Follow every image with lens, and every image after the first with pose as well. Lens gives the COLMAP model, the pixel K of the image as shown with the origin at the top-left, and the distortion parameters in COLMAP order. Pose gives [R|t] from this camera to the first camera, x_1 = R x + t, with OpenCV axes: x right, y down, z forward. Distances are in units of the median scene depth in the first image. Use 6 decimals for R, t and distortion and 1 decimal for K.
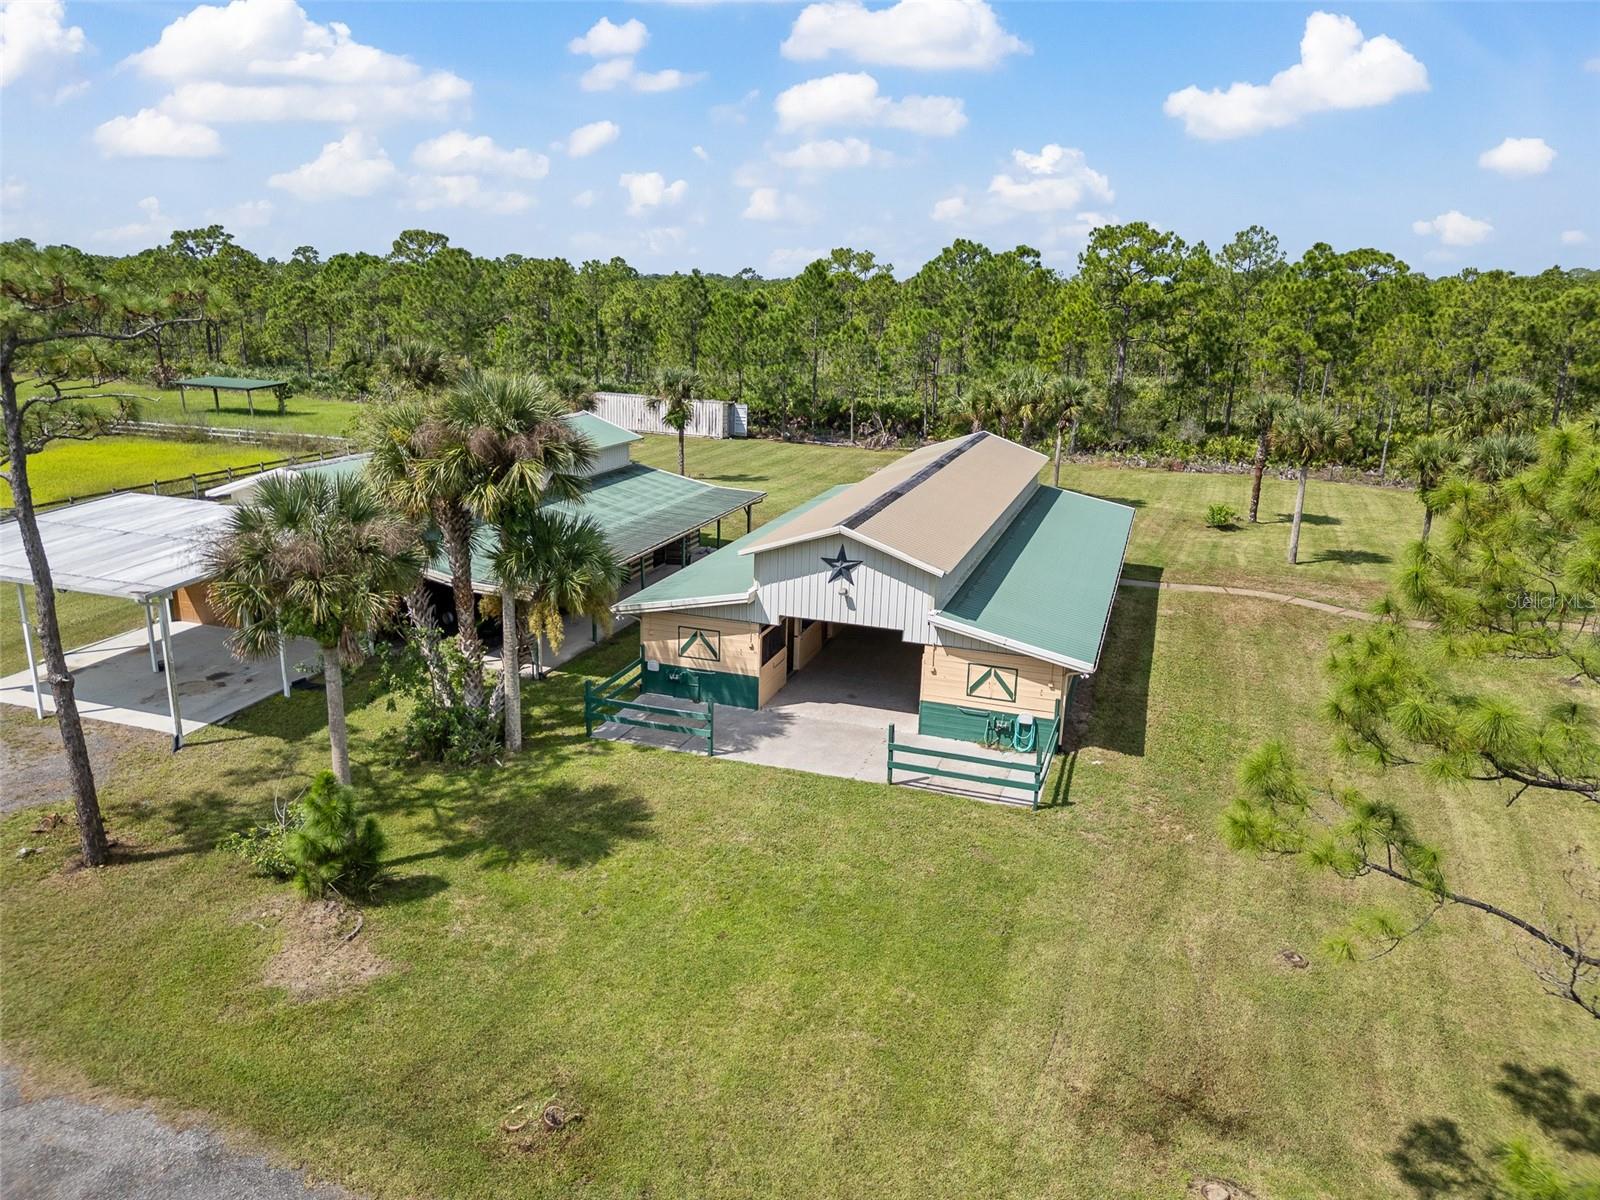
lens RADIAL K [[1116.5, 0, 802.4], [0, 1116.5, 604.2], [0, 0, 1]] dist [0.072791, -0.050570]
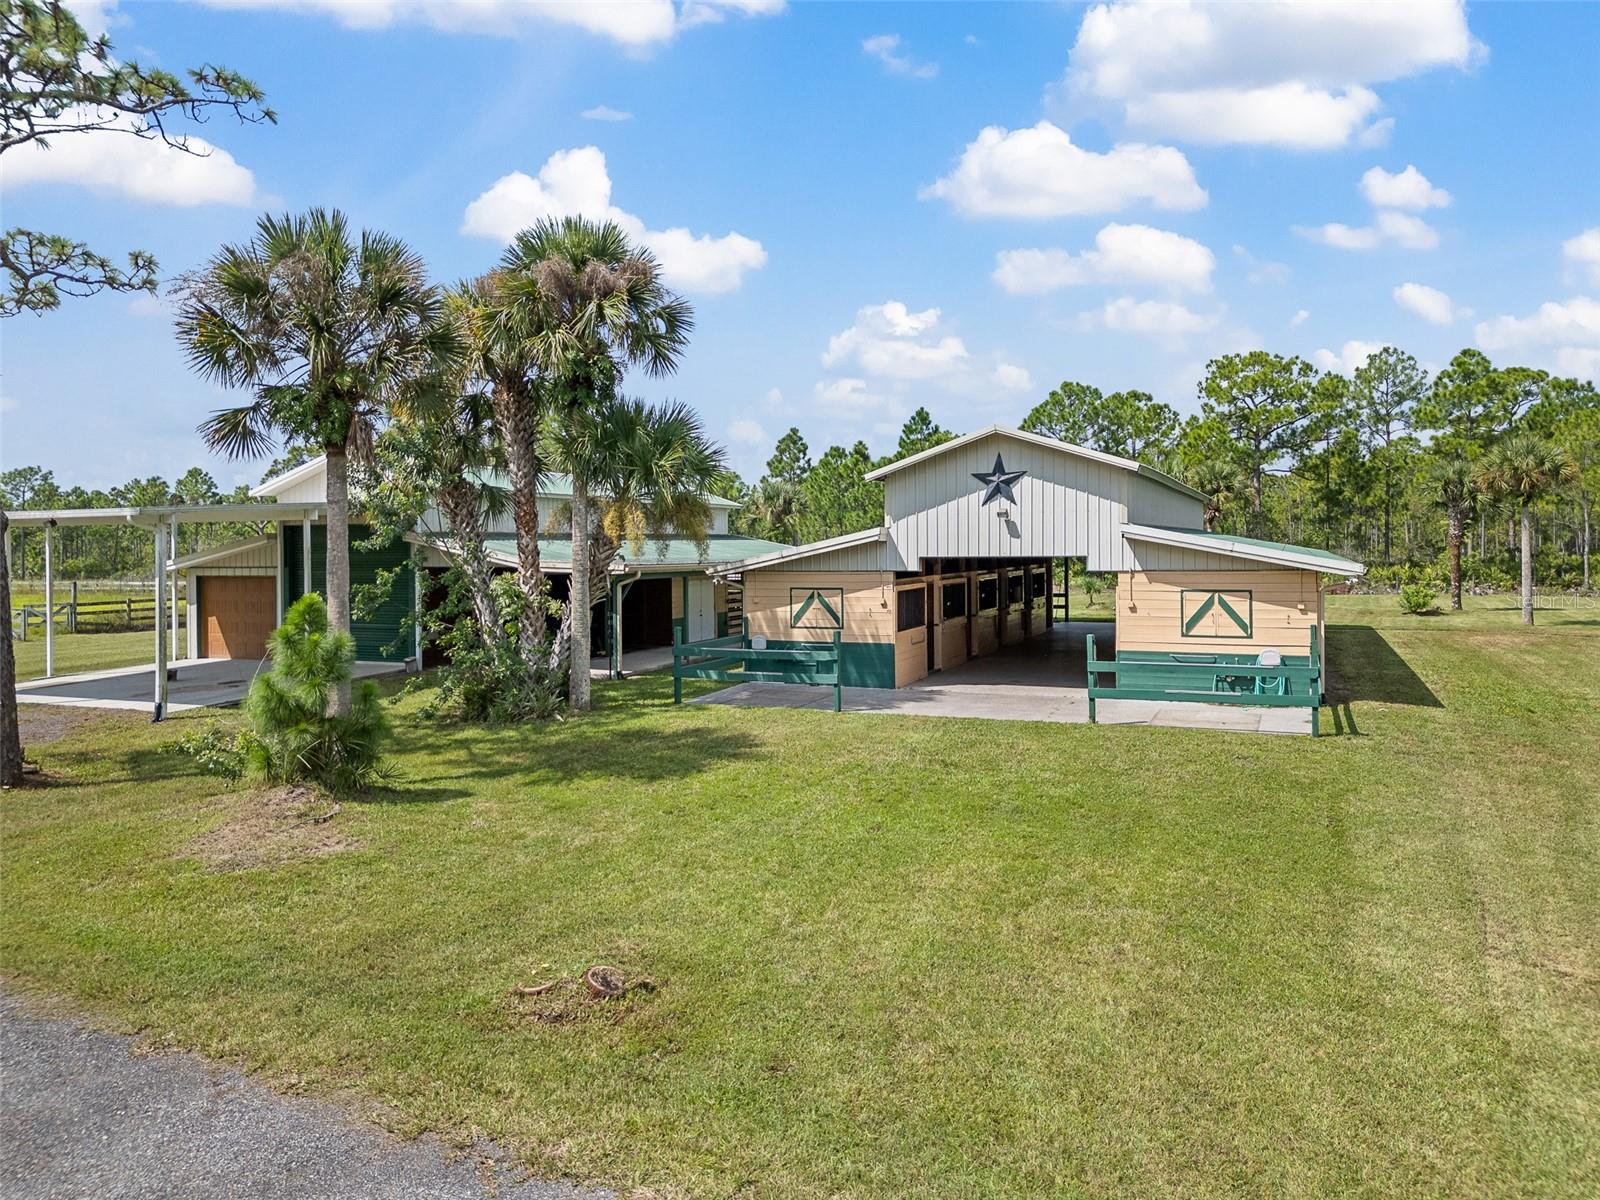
lens RADIAL K [[1120.5, 0, 800.0], [0, 1120.5, 600.0], [0, 0, 1]] dist [0.054666, -0.030325]
pose [[0.996097, -0.036293, -0.080454, -0.043526], [0.015105, 0.968195, -0.249739, 0.241681], [0.086959, 0.247549, 0.964965, 0.253895]]
